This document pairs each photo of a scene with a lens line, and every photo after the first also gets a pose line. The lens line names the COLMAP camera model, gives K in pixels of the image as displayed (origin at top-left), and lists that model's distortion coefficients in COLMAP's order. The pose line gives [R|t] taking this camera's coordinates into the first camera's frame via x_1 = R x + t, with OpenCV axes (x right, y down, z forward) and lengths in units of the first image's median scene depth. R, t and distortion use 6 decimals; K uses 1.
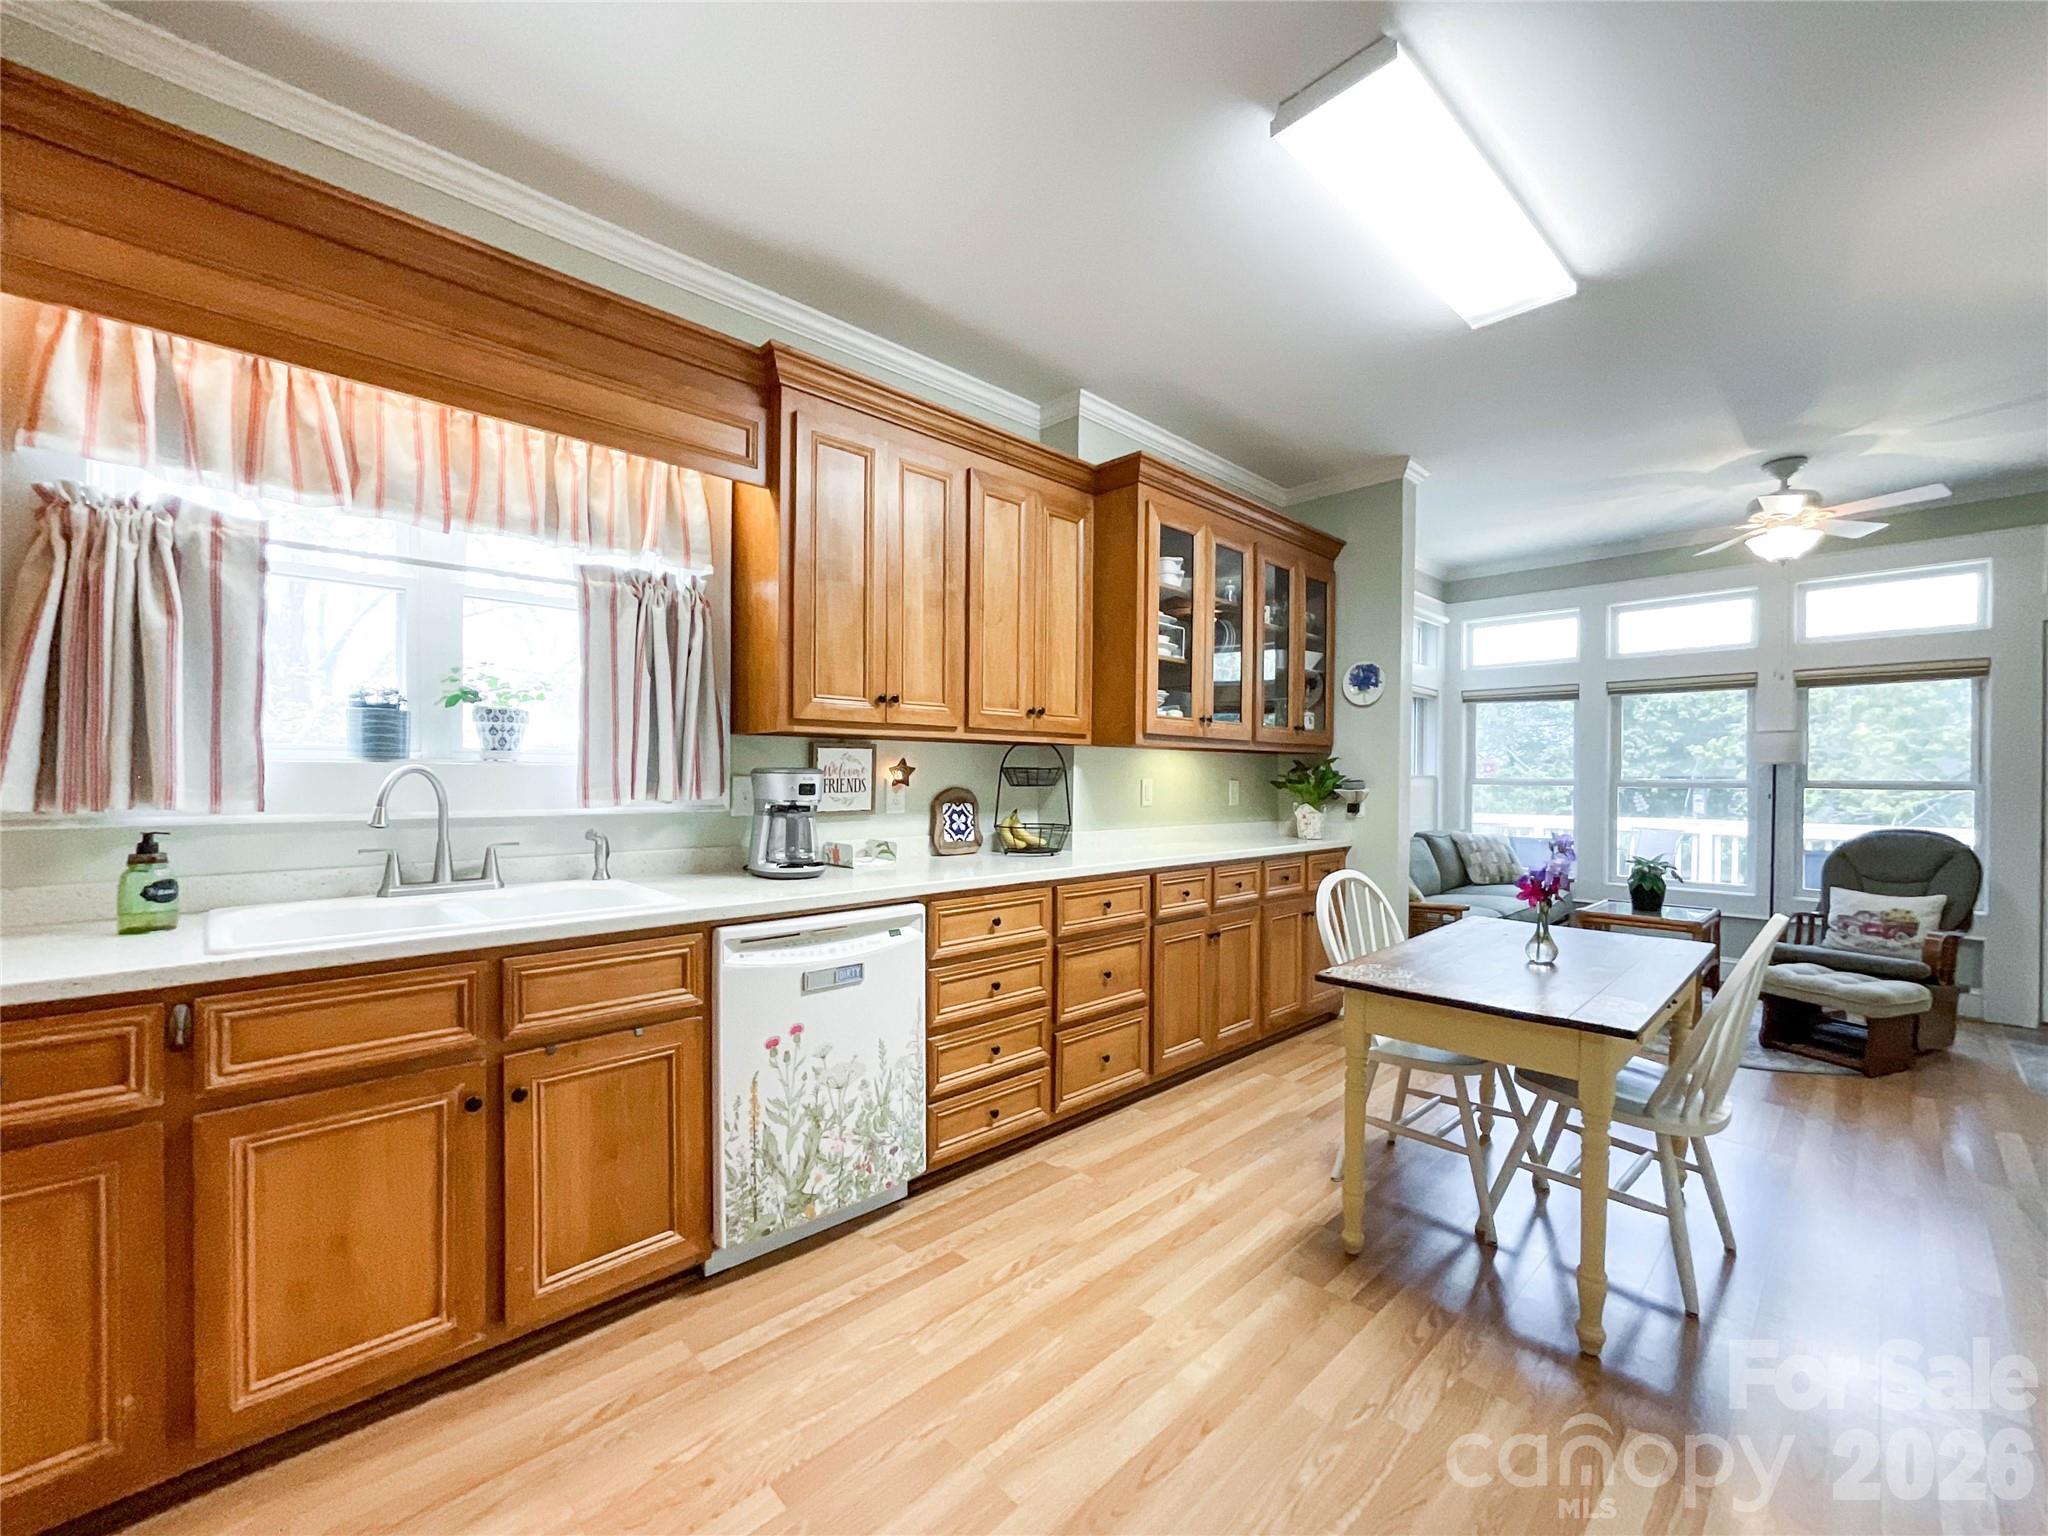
lens RADIAL K [[852.4, 0, 1024.5], [0, 852.4, 786.7], [0, 0, 1]] dist [-0.005666, 0.000390]
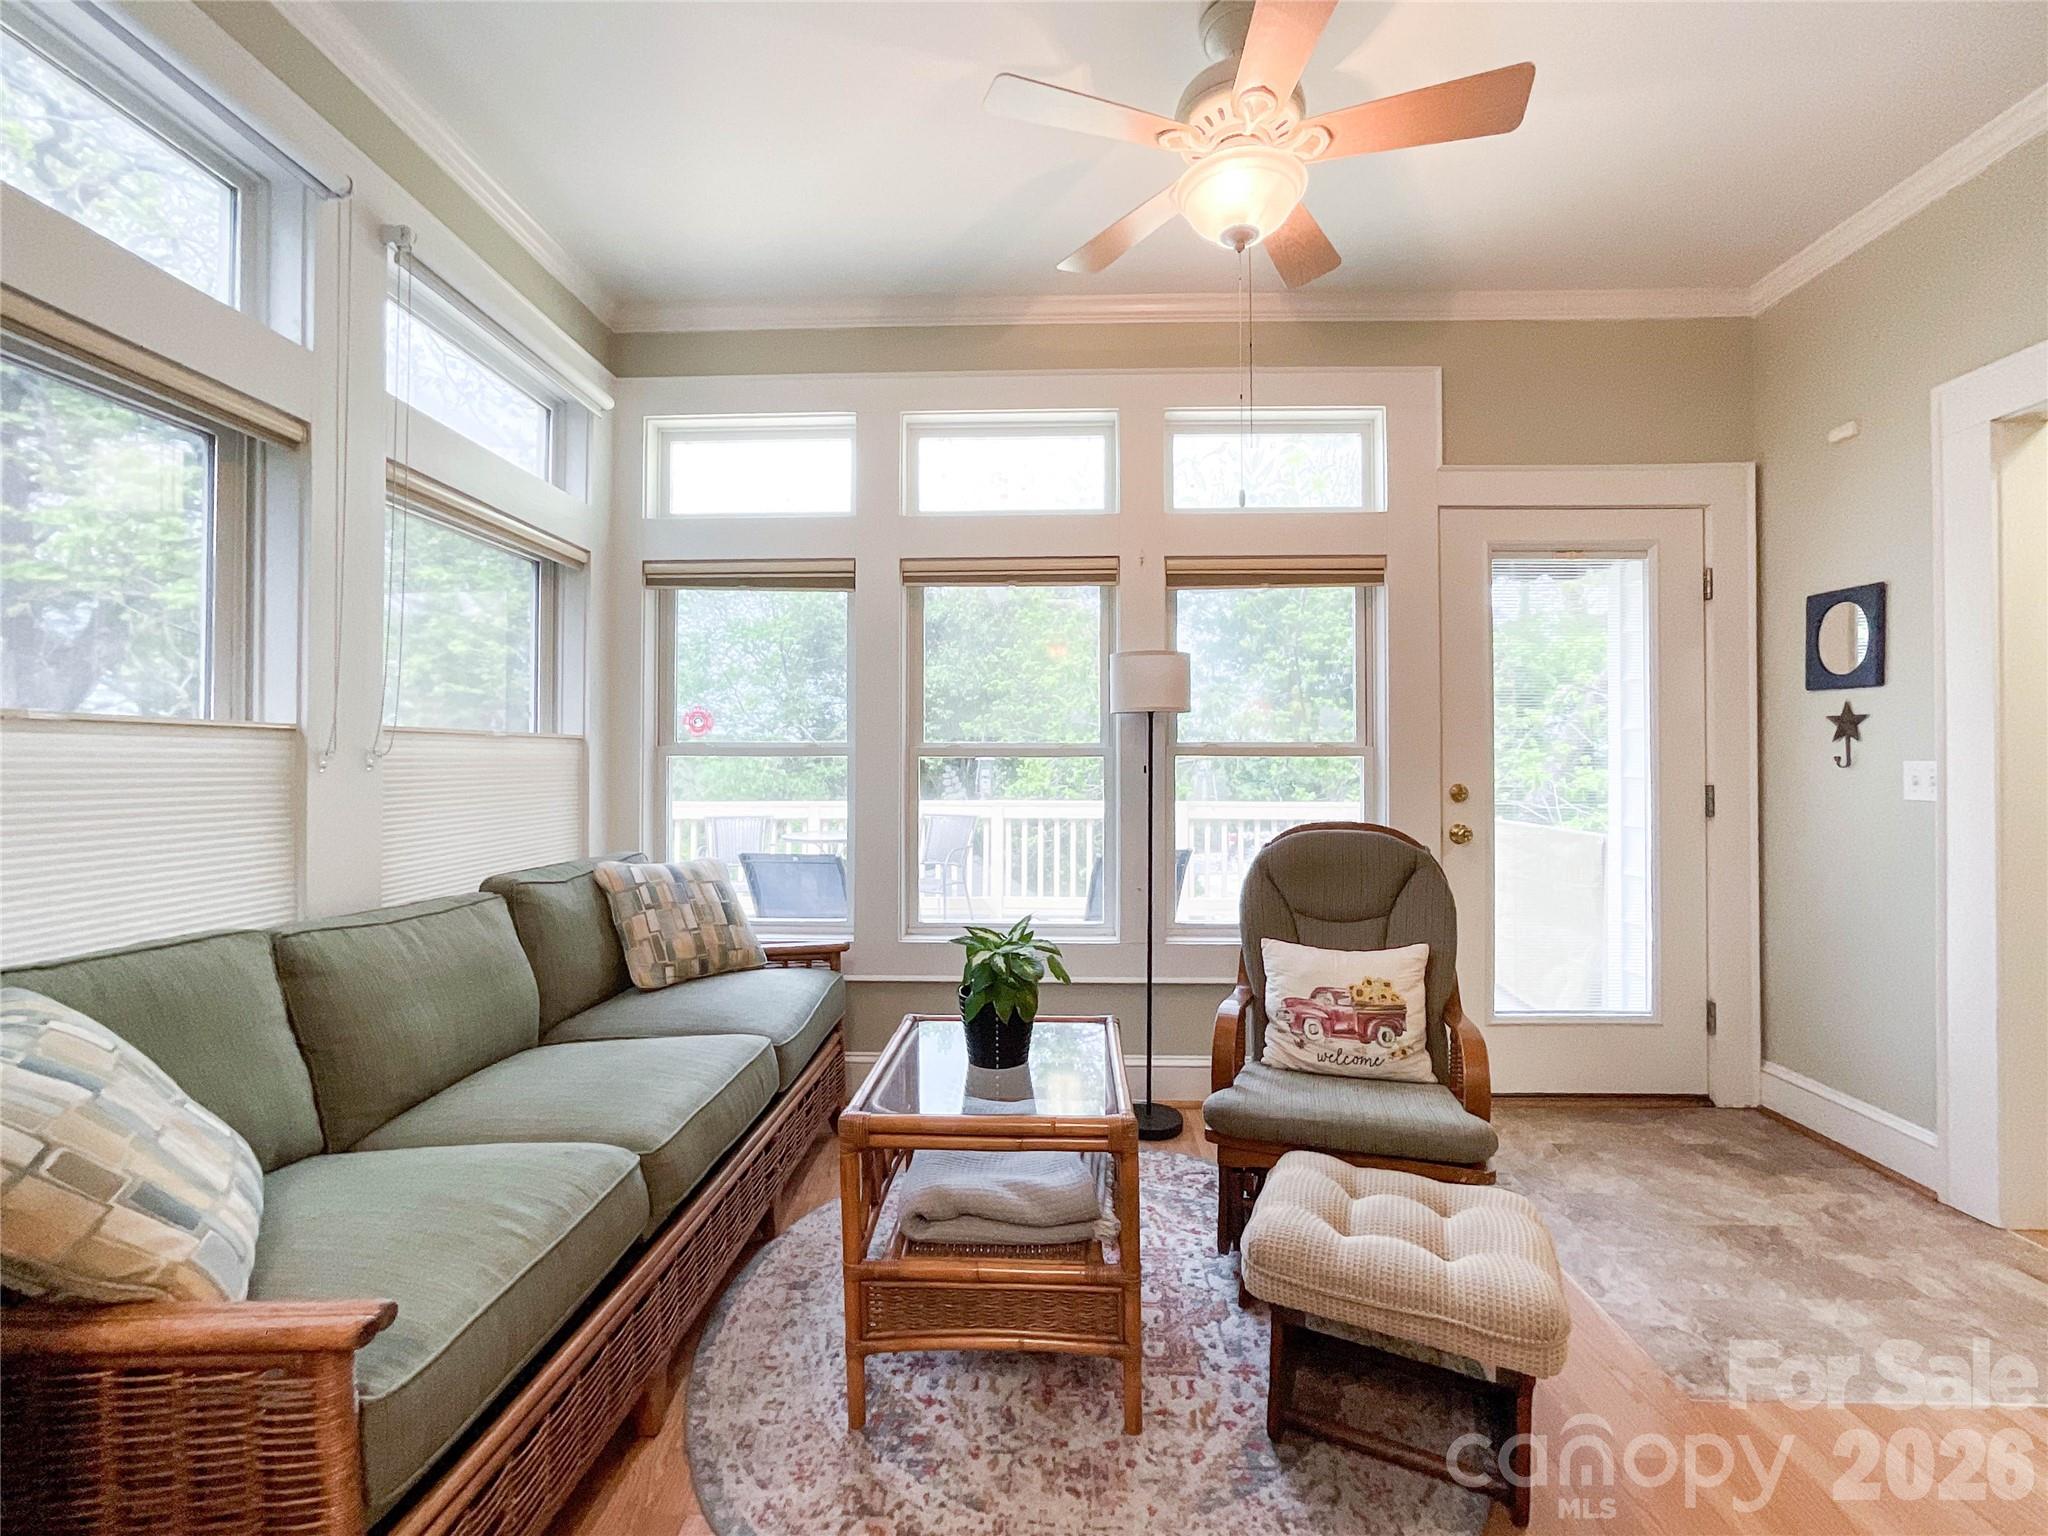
lens RADIAL K [[876.7, 0, 1010.9], [0, 876.7, 774.9], [0, 0, 1]] dist [-0.030045, 0.017138]
pose [[0.744601, -0.016766, 0.667299, 0.864953], [0.013649, 0.999858, 0.009892, 0.017134], [-0.667370, 0.001743, 0.744724, 1.272193]]
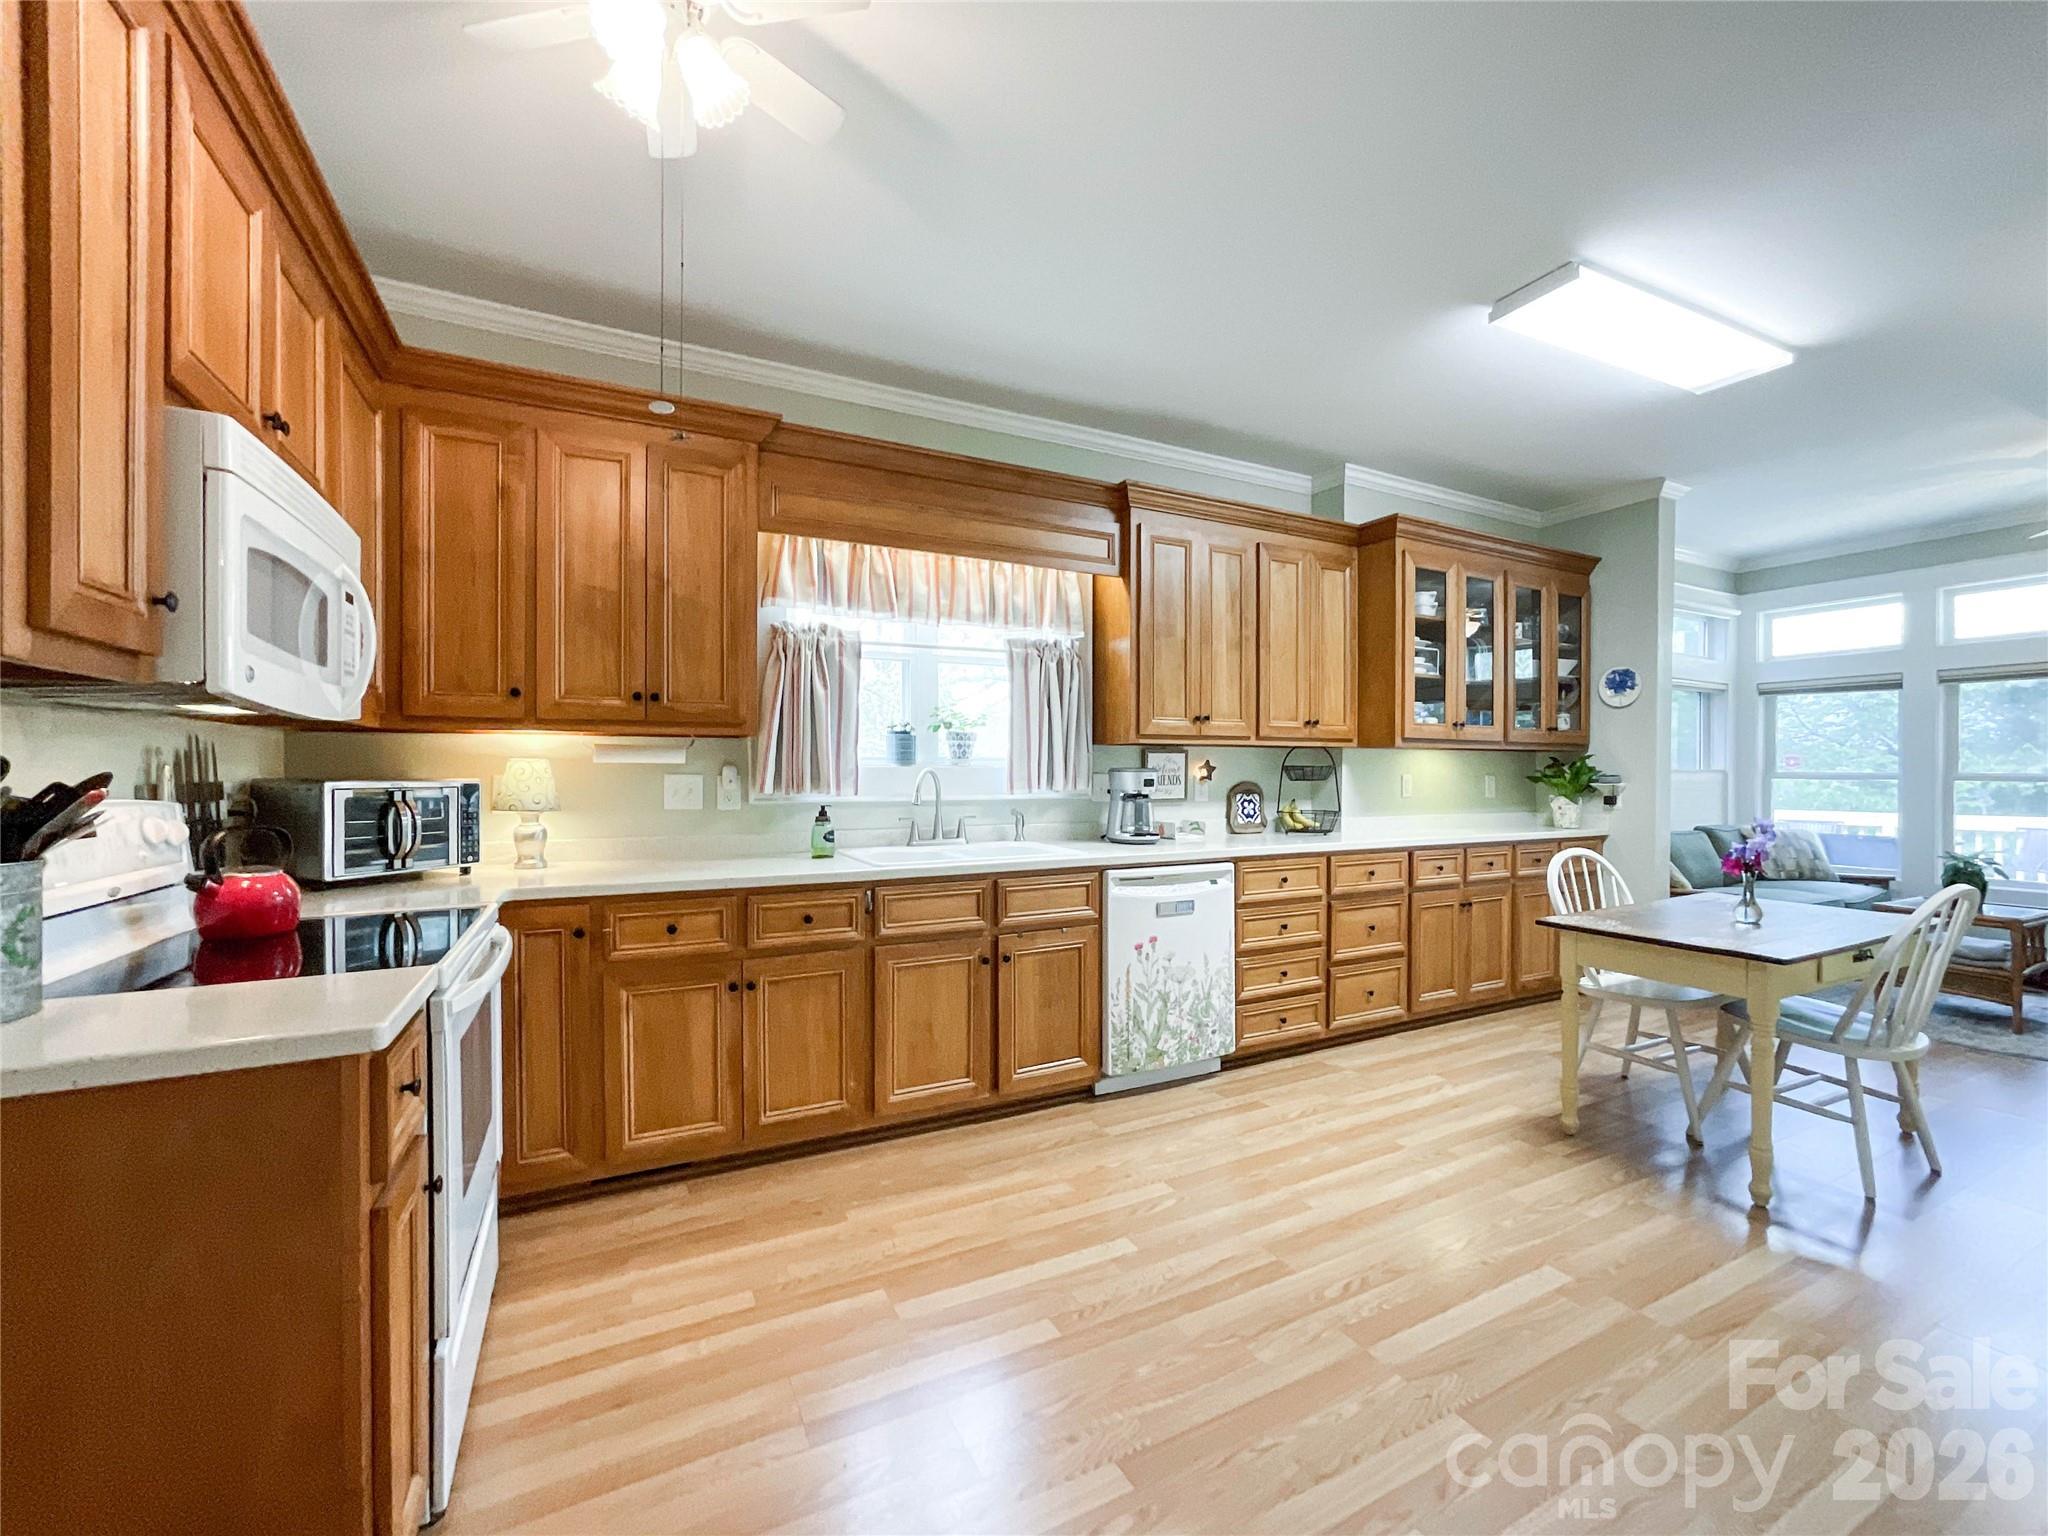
lens RADIAL K [[855.5, 0, 1025.0], [0, 855.5, 773.4], [0, 0, 1]] dist [-0.019078, 0.005789]
pose [[0.958337, -0.004386, -0.285605, -0.039835], [0.001125, 0.999932, -0.011583, 0.003747], [0.285636, 0.010779, 0.958277, -0.431240]]
